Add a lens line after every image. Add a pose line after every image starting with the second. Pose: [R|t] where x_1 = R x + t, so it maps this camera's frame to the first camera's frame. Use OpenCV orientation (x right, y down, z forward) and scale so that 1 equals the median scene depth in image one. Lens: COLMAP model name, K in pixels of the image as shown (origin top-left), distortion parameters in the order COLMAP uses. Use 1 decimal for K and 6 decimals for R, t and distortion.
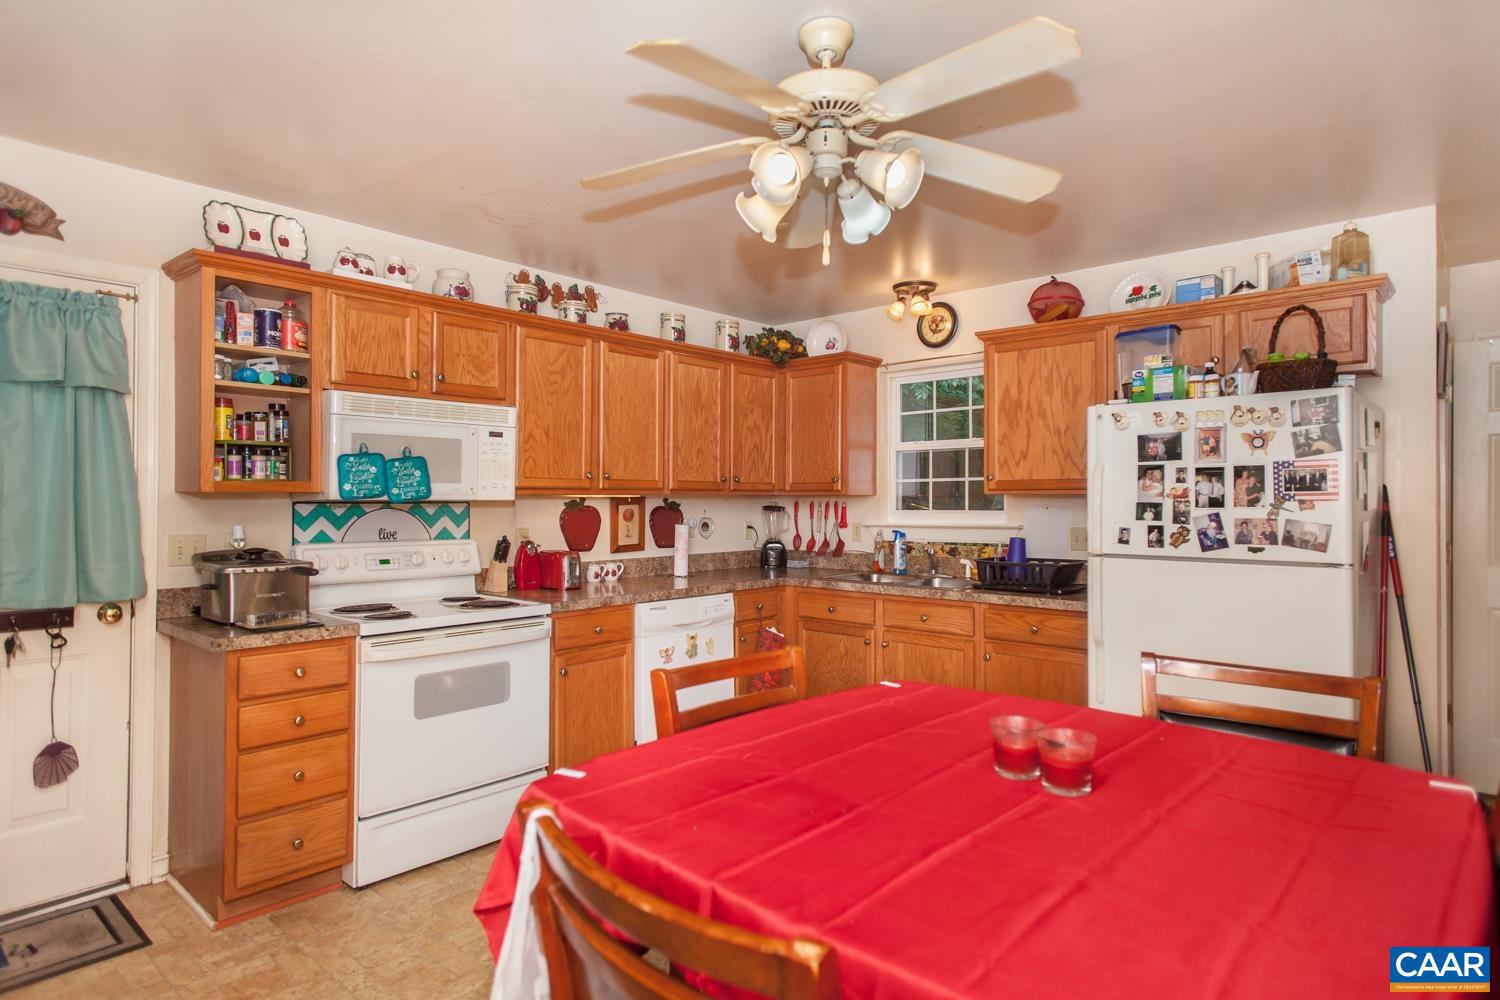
lens RADIAL K [[825.2, 0, 751.7], [0, 825.2, 499.4], [0, 0, 1]] dist [0.036670, -0.001203]
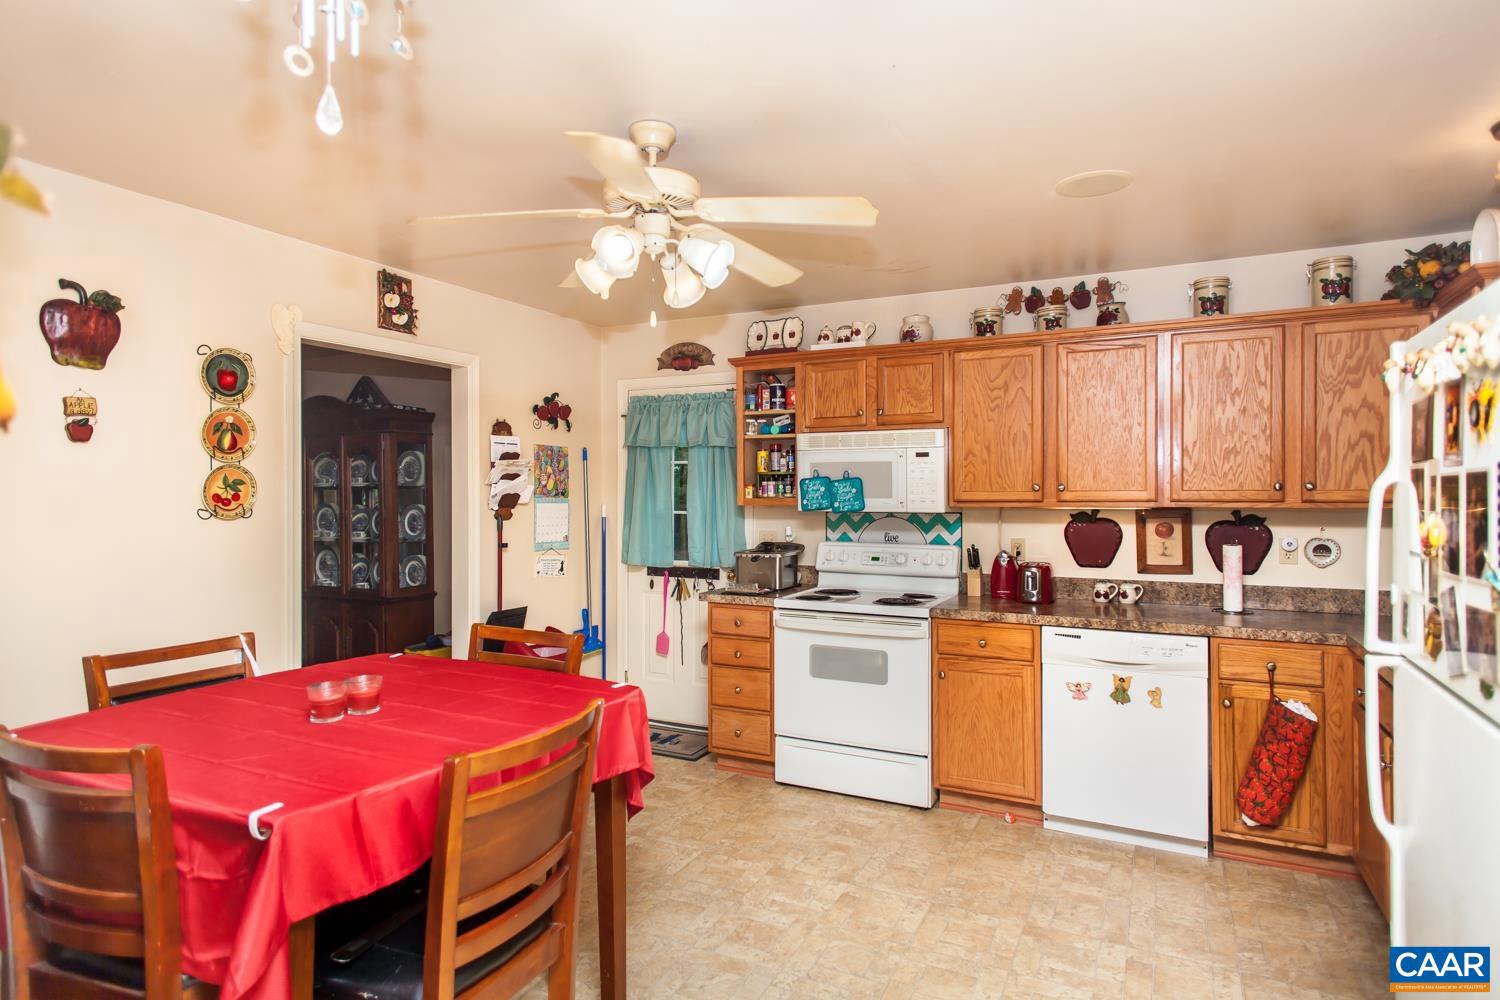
lens RADIAL K [[825.2, 0, 736.2], [0, 825.2, 497.5], [0, 0, 1]] dist [0.036670, -0.001203]
pose [[0.282191, 0.004132, -0.959349, 0.717514], [0.002416, 0.999984, 0.005018, -0.026152], [0.959355, -0.003733, 0.282177, 0.438313]]
